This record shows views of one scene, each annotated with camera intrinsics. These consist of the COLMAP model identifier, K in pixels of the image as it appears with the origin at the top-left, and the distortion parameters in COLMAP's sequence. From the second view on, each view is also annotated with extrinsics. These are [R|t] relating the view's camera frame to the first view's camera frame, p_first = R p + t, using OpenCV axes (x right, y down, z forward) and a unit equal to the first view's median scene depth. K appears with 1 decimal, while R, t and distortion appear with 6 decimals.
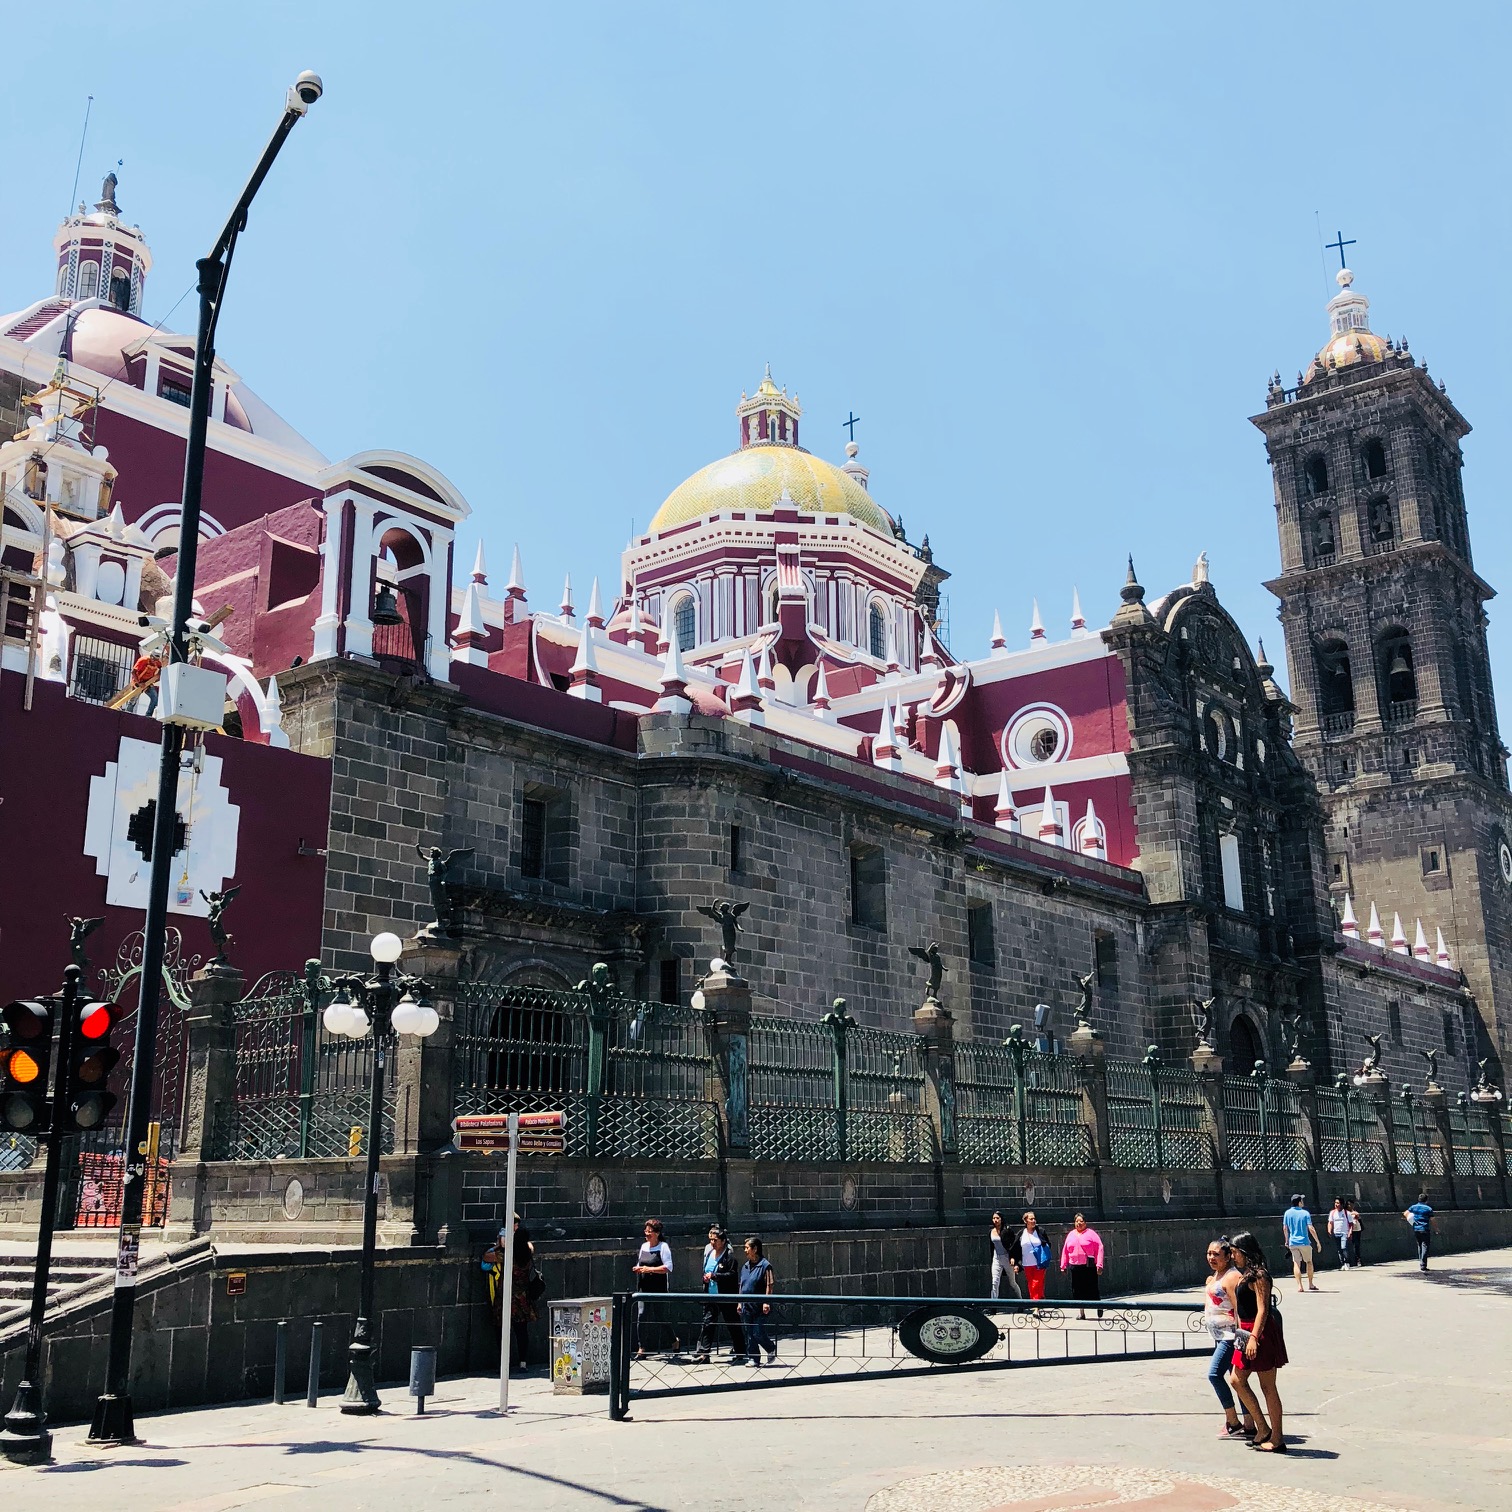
lens RADIAL K [[1694.0, 0, 781.3], [0, 1694.0, 748.2], [0, 0, 1]] dist [0.236476, -0.655091]
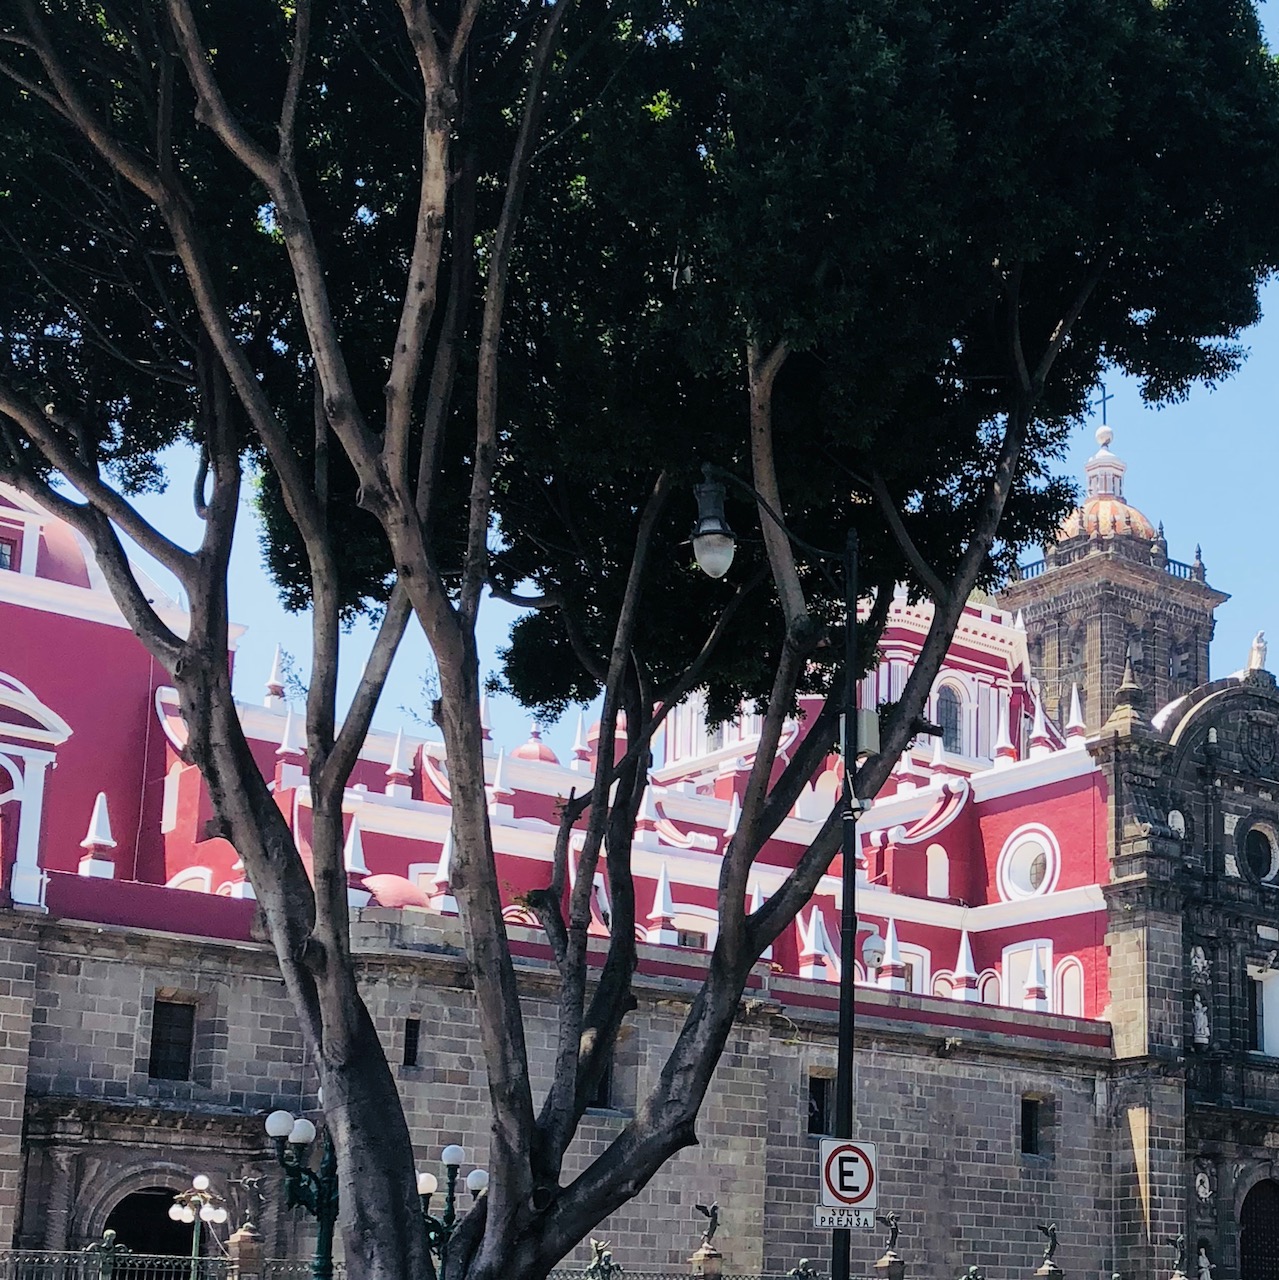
lens RADIAL K [[2375.7, 0, 1013.5], [0, 2375.7, 905.6], [0, 0, 1]] dist [0.243054, -0.733133]
pose [[0.988576, -0.015220, -0.149956, 0.319037], [0.024664, 0.997813, 0.061320, -0.058773], [0.148694, -0.064318, 0.986789, -0.193385]]
